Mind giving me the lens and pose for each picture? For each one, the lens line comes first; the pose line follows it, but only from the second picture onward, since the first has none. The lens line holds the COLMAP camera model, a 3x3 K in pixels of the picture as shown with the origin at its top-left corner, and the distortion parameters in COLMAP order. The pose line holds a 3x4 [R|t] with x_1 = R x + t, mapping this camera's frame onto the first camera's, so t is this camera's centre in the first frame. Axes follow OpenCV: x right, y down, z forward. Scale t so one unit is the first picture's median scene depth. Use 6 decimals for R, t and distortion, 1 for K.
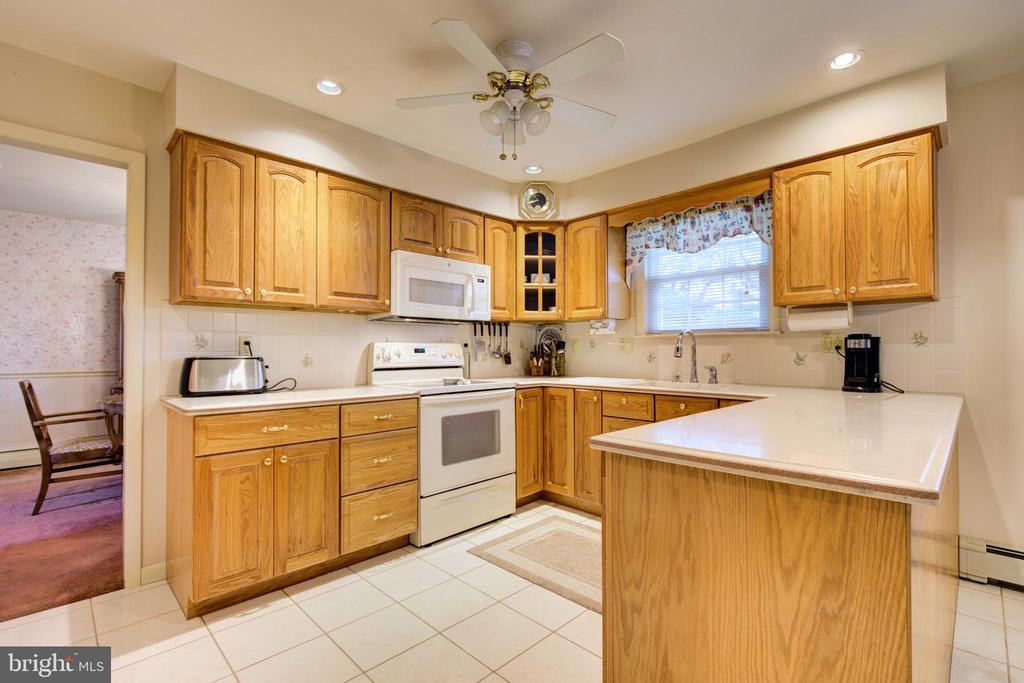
lens RADIAL K [[467.8, 0, 531.1], [0, 467.8, 345.0], [0, 0, 1]] dist [-0.003116, -0.000402]
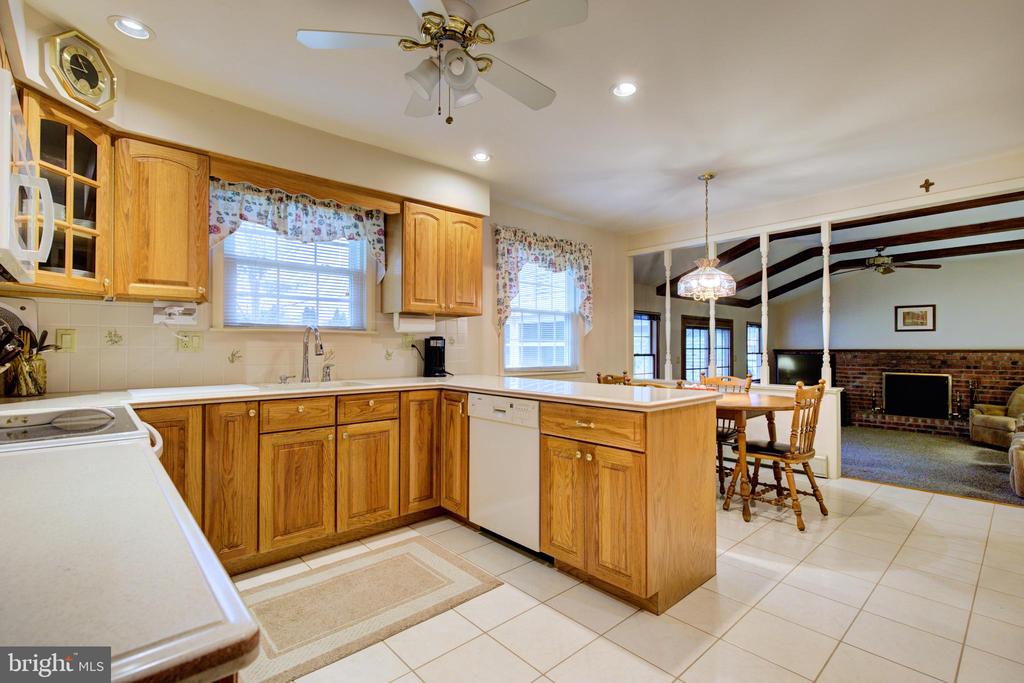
lens RADIAL K [[467.8, 0, 513.2], [0, 467.8, 342.4], [0, 0, 1]] dist [-0.003116, -0.000402]
pose [[0.065226, 0.013464, 0.997780, -0.526730], [-0.011796, 0.999850, -0.012721, 0.007336], [-0.997801, -0.010940, 0.065375, 0.498929]]
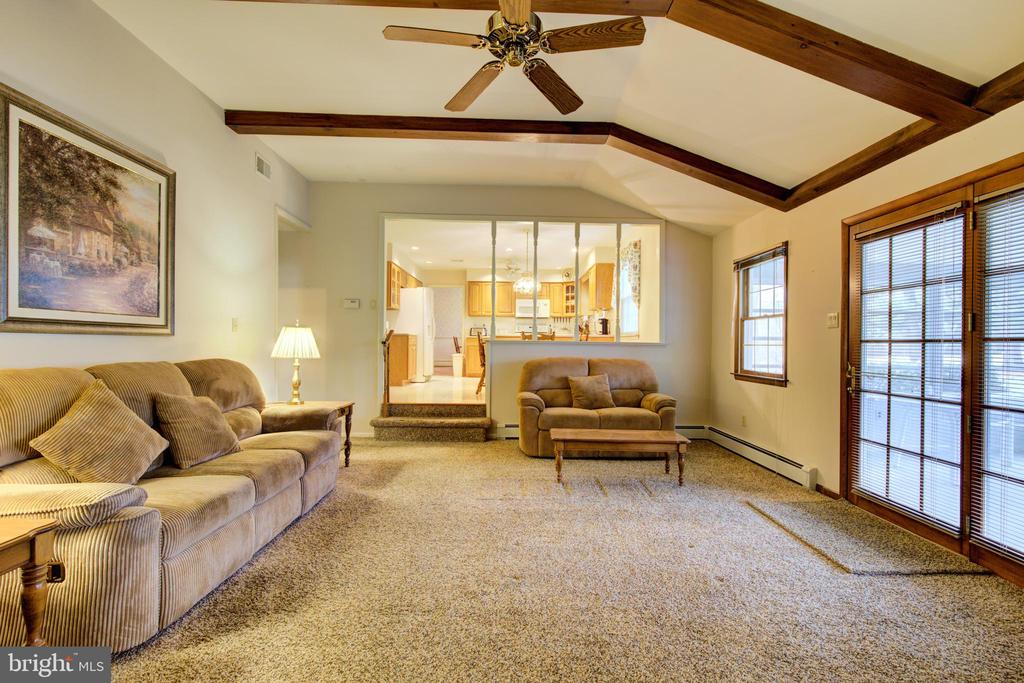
lens RADIAL K [[467.8, 0, 519.1], [0, 467.8, 341.7], [0, 0, 1]] dist [-0.003116, -0.000402]
pose [[0.715918, 0.002810, -0.698179, 1.969798], [-0.001565, 0.999996, 0.002420, 0.105810], [0.698183, -0.000640, 0.715919, -1.387533]]
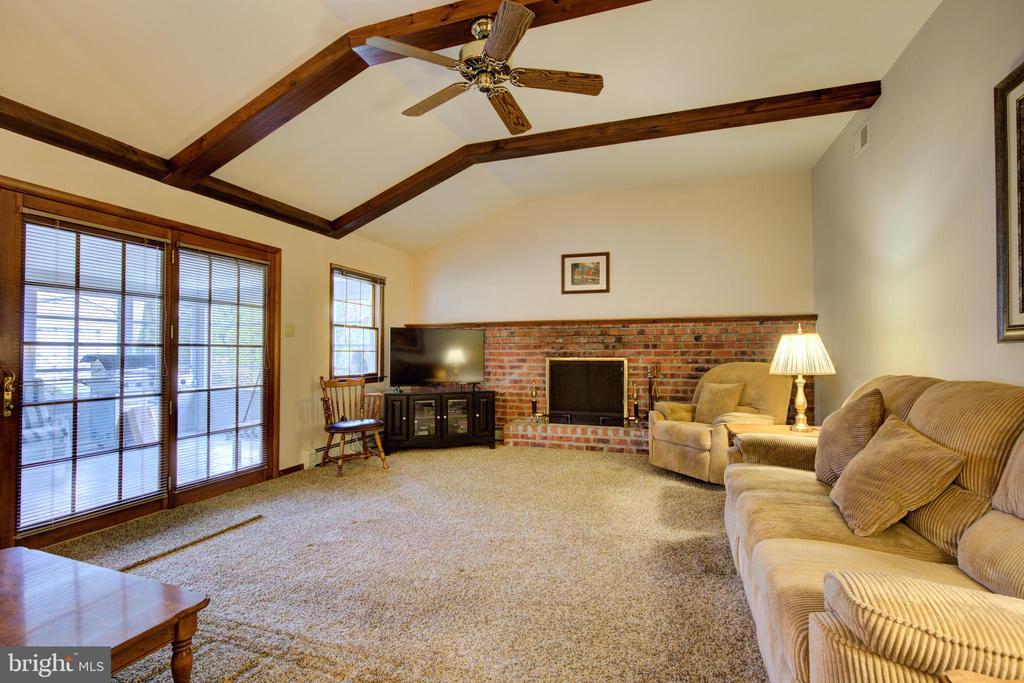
lens RADIAL K [[467.8, 0, 514.0], [0, 467.8, 346.1], [0, 0, 1]] dist [-0.003116, -0.000402]
pose [[-0.426510, 0.013903, 0.904376, 0.868918], [-0.007462, 0.999794, -0.018888, 0.118072], [-0.904452, -0.014804, -0.426319, -0.674453]]
